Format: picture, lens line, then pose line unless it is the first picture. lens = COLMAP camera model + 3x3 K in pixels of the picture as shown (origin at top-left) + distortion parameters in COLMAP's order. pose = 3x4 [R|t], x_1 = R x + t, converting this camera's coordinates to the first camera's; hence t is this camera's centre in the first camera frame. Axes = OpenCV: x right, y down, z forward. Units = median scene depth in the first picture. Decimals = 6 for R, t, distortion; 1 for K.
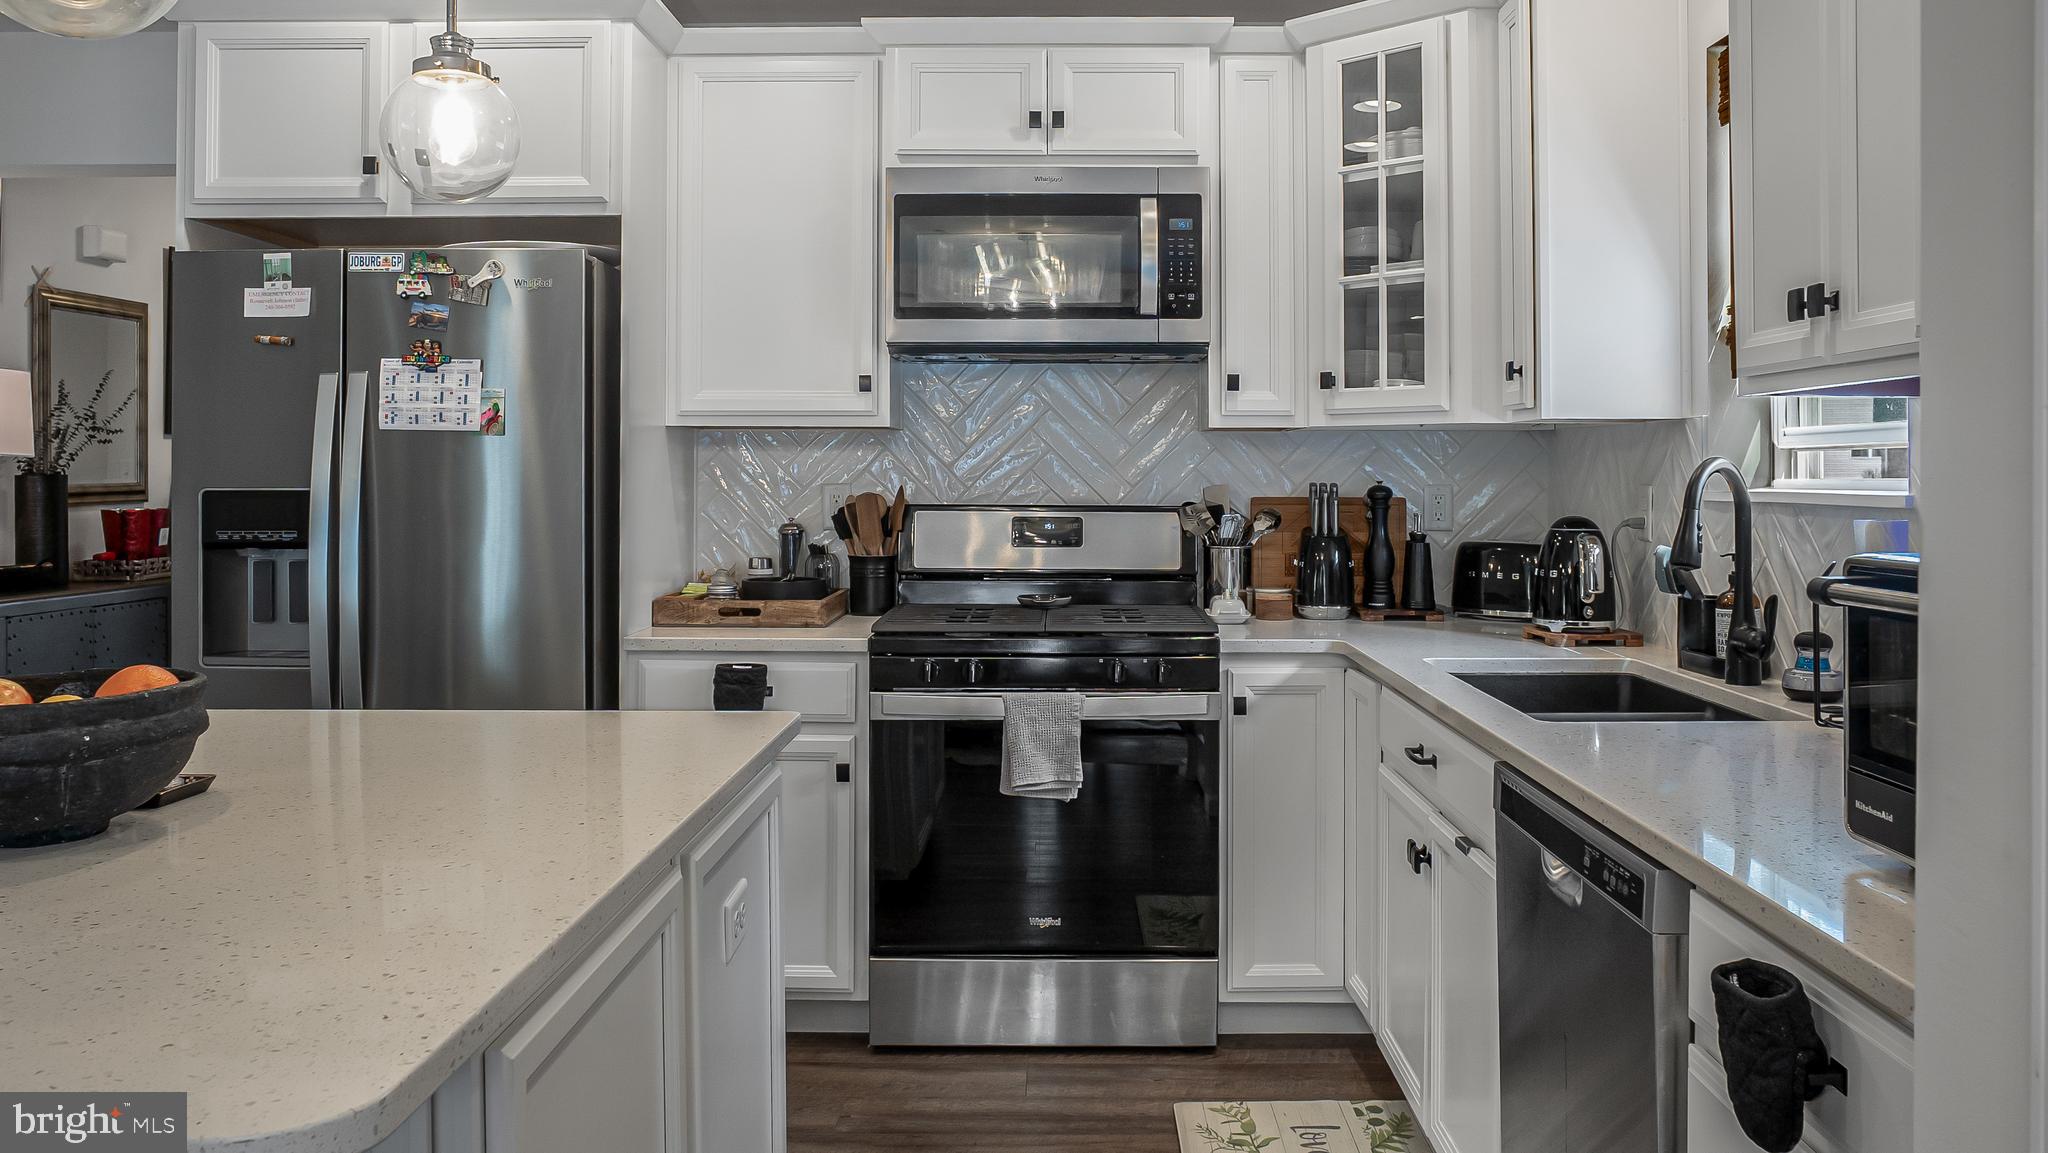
lens RADIAL K [[1541.7, 0, 1036.4], [0, 1541.7, 471.9], [0, 0, 1]] dist [-0.063944, 0.004002]
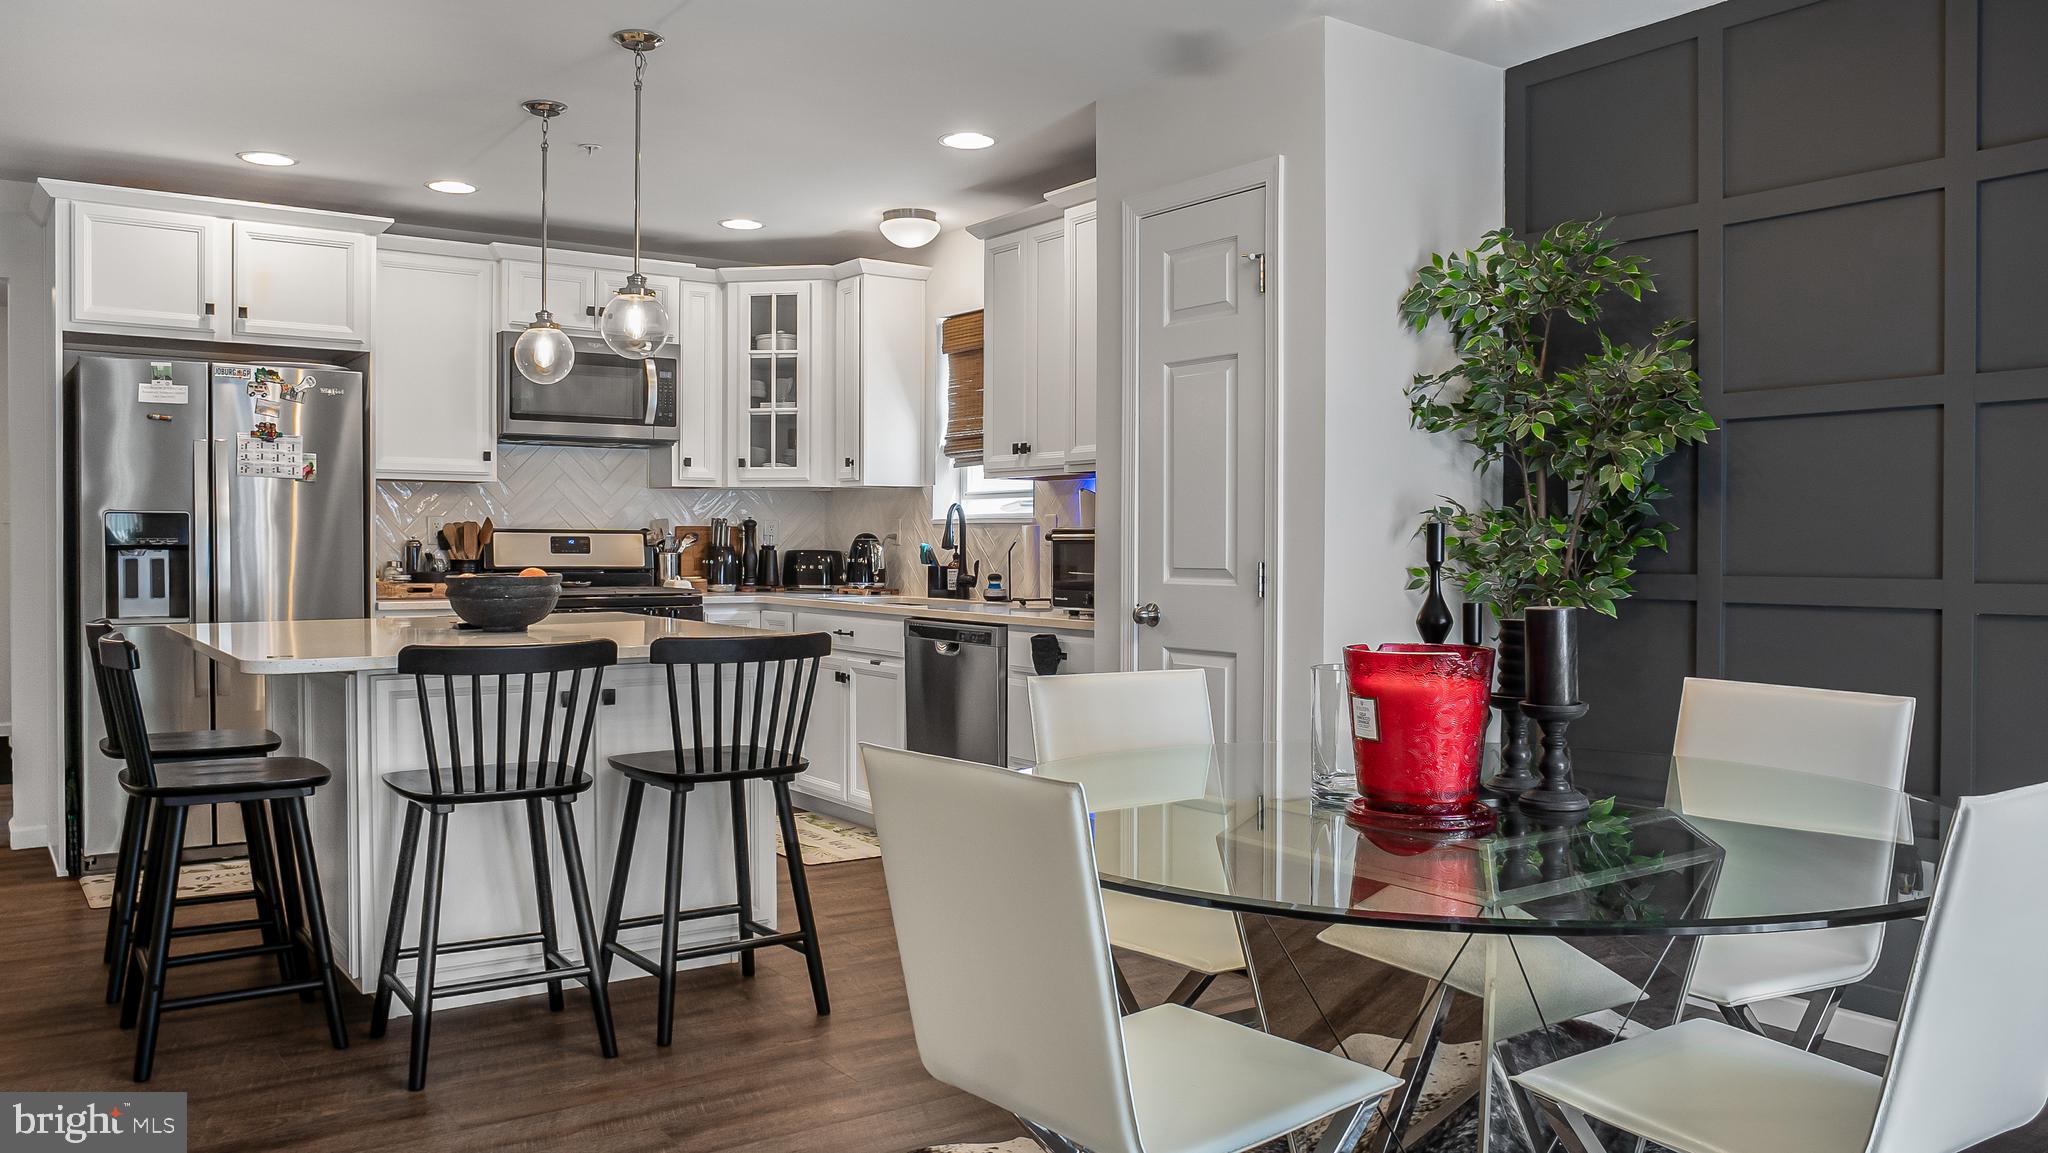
lens RADIAL K [[1550.2, 0, 1024.0], [0, 1550.2, 576.5], [0, 0, 1]] dist [-0.059506, 0.005351]
pose [[0.803558, -0.011236, 0.595121, -0.687169], [-0.004306, 0.999686, 0.024688, 0.033409], [-0.595211, -0.022401, 0.803257, -0.766674]]
